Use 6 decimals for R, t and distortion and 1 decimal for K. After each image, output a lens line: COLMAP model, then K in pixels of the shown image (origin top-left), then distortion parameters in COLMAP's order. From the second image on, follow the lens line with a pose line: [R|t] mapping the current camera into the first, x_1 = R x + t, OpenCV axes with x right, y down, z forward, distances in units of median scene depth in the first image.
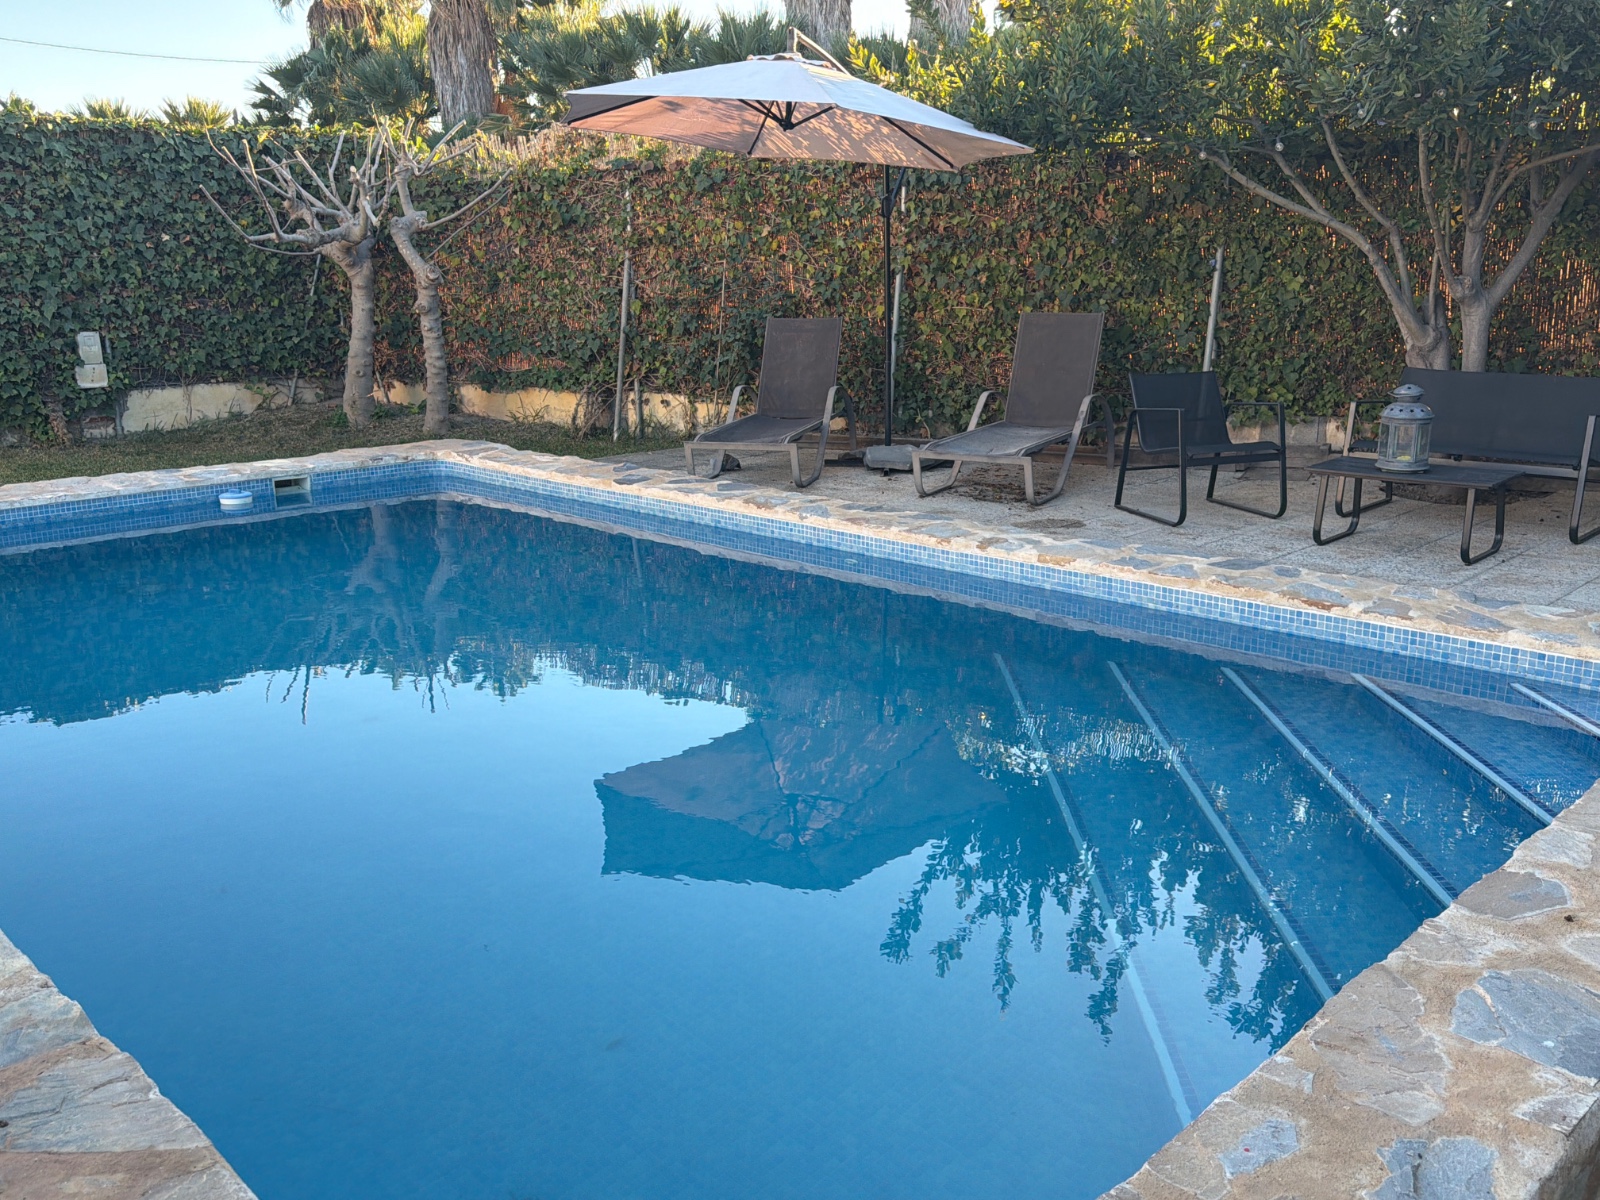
lens RADIAL K [[1373.0, 0, 796.0], [0, 1373.0, 610.4], [0, 0, 1]] dist [0.111450, -0.177174]
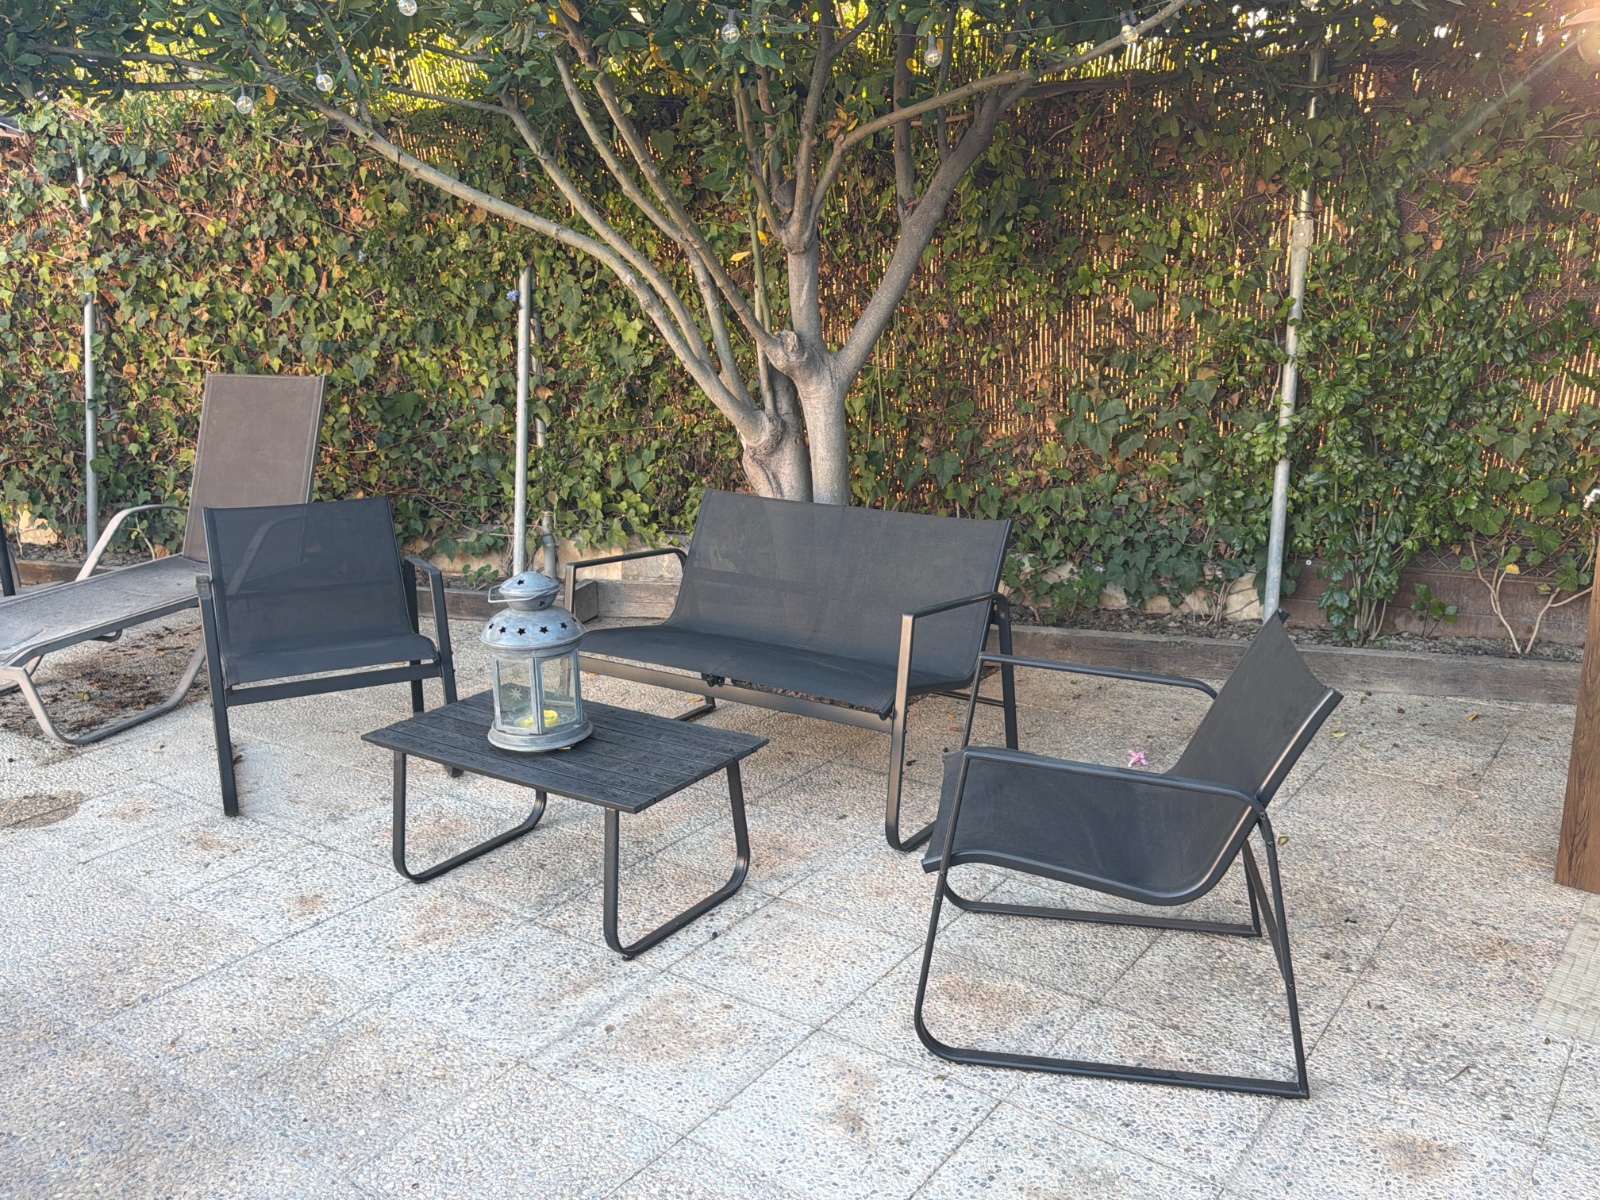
lens RADIAL K [[1373.0, 0, 799.3], [0, 1373.0, 601.5], [0, 0, 1]] dist [0.111450, -0.177174]
pose [[0.989179, -0.034942, 0.142495, 0.329282], [0.036382, 0.999310, -0.007515, -0.102298], [-0.142134, 0.012618, 0.989767, 0.363460]]
